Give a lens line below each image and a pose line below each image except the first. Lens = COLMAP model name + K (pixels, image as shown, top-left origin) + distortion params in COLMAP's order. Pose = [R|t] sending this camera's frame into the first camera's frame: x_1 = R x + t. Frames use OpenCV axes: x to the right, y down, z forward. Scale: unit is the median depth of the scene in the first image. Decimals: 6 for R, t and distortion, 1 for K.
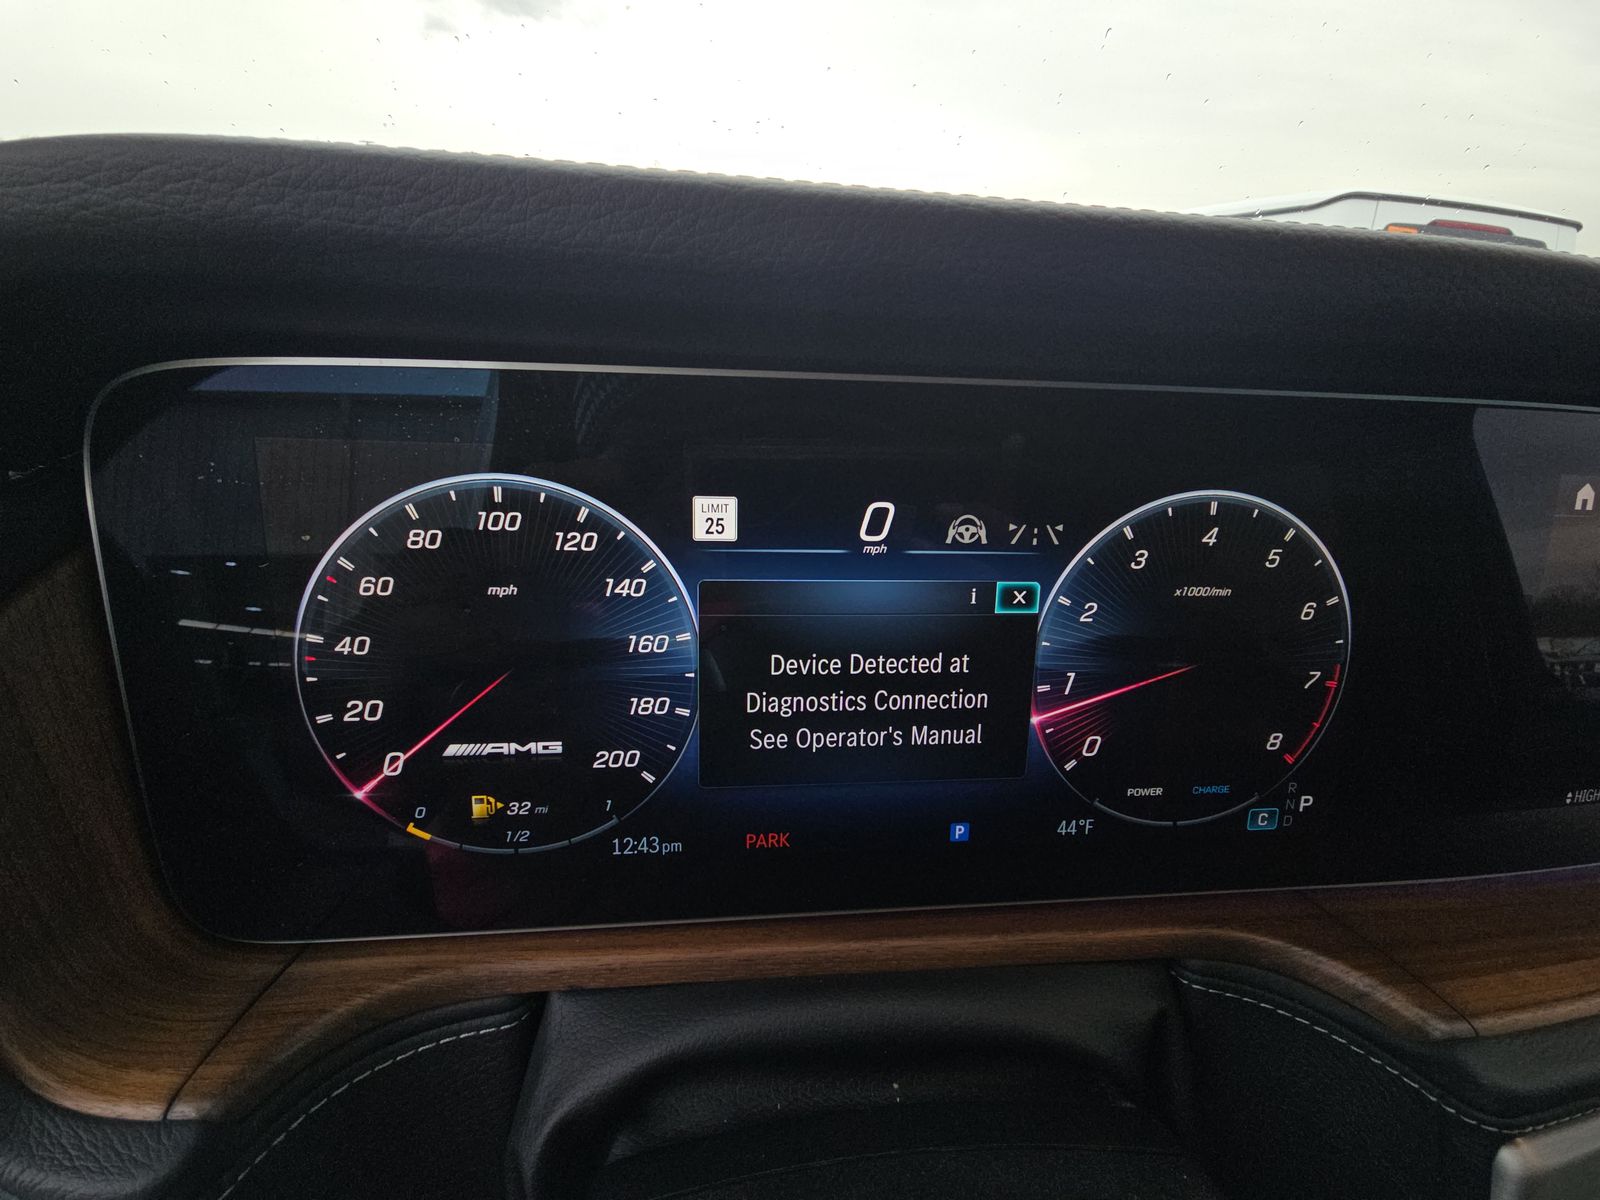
lens RADIAL K [[642.4, 0, 797.7], [0, 642.4, 590.8], [0, 0, 1]] dist [0.028337, -0.019823]
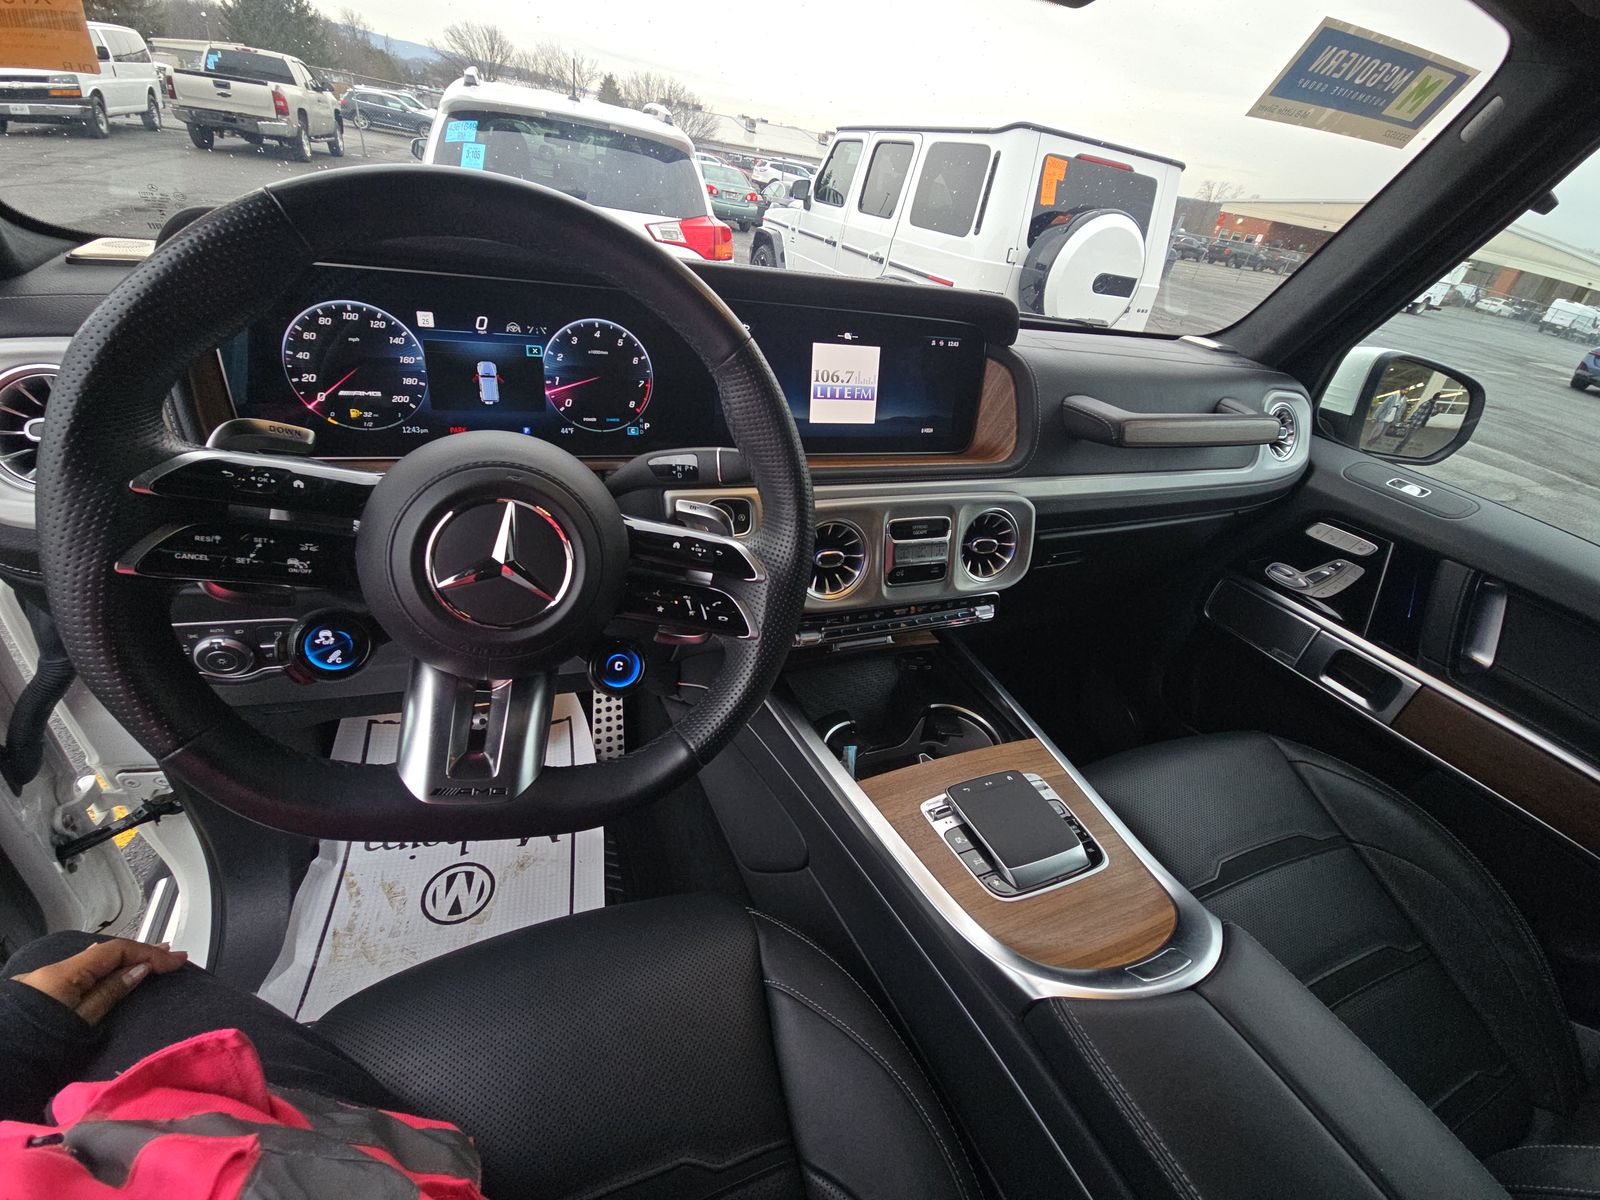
lens RADIAL K [[647.4, 0, 798.0], [0, 647.4, 588.6], [0, 0, 1]] dist [-0.002782, 0.000229]
pose [[0.953463, -0.075204, 0.291979, 0.588912], [0.027584, 0.986090, 0.163906, 0.720642], [-0.300244, -0.148225, 0.942275, -2.744068]]
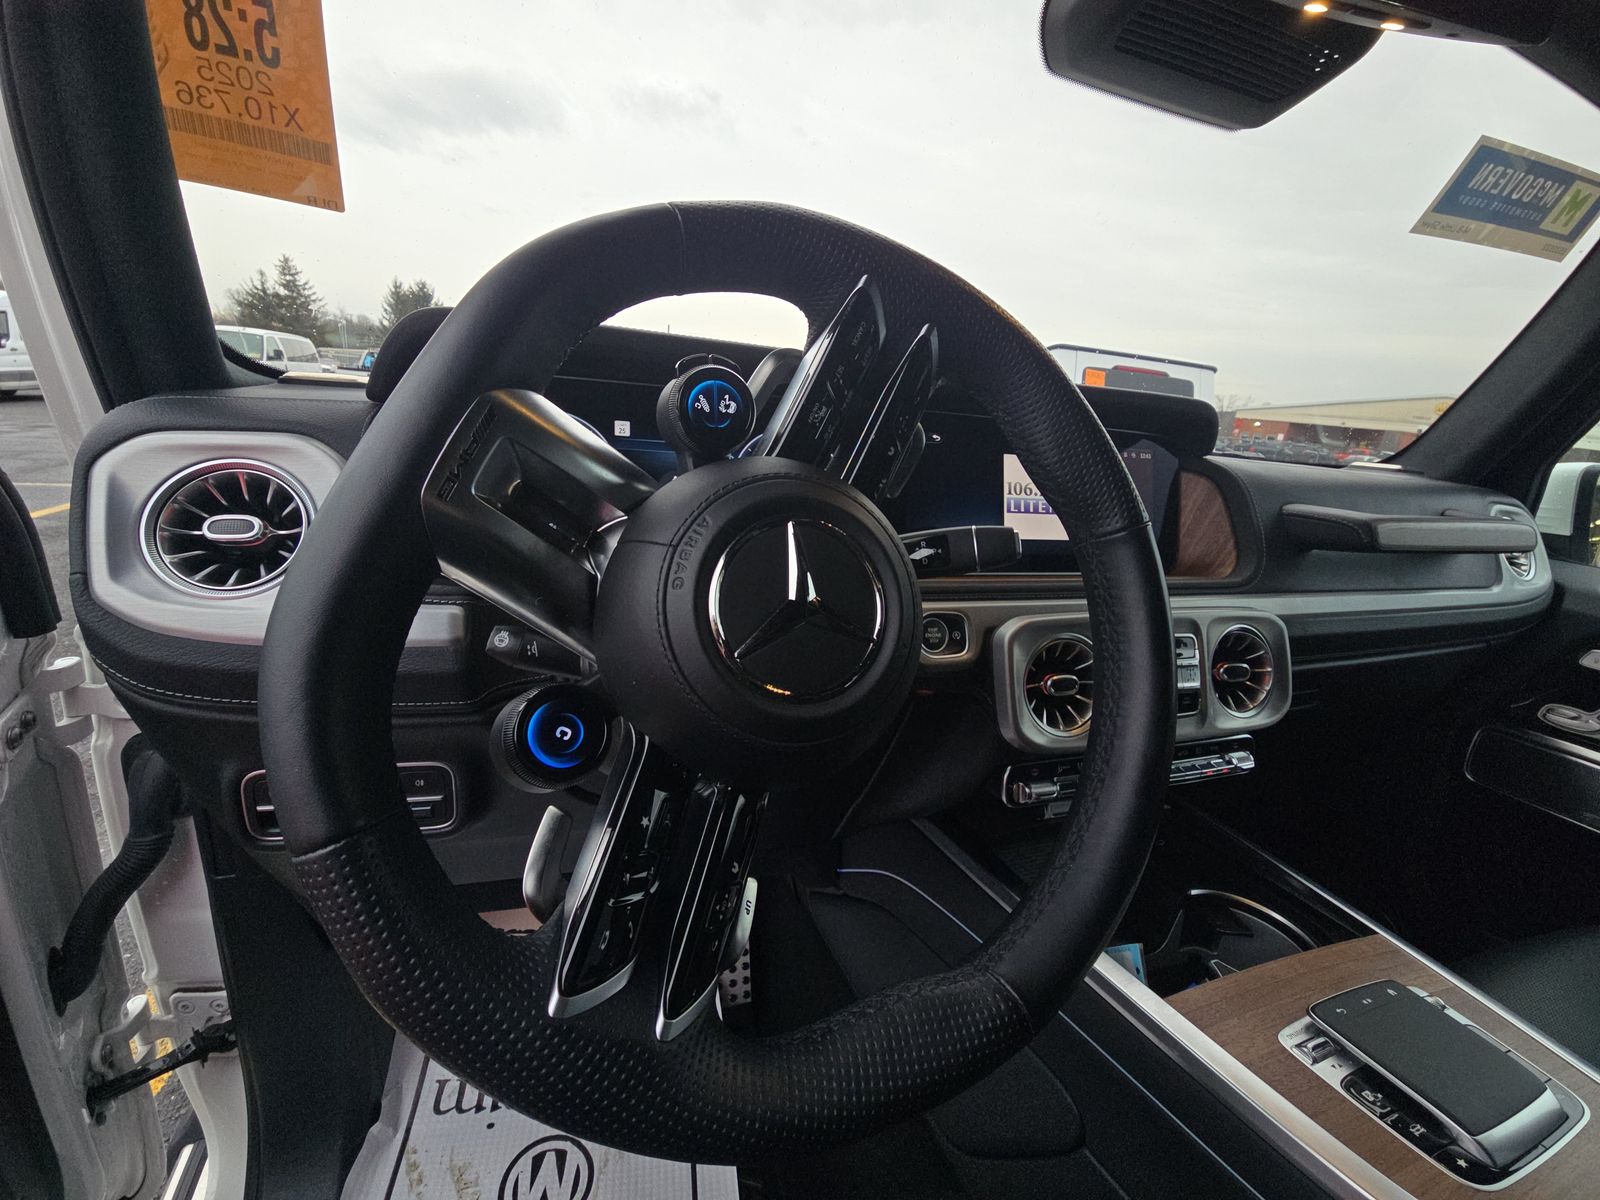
lens RADIAL K [[642.4, 0, 797.7], [0, 642.4, 590.8], [0, 0, 1]] dist [0.028337, -0.019823]
pose [[0.973282, -0.028446, 0.227844, -0.036334], [0.063322, 0.987069, -0.147258, 1.111674], [-0.220709, 0.157751, 0.962498, -1.935694]]
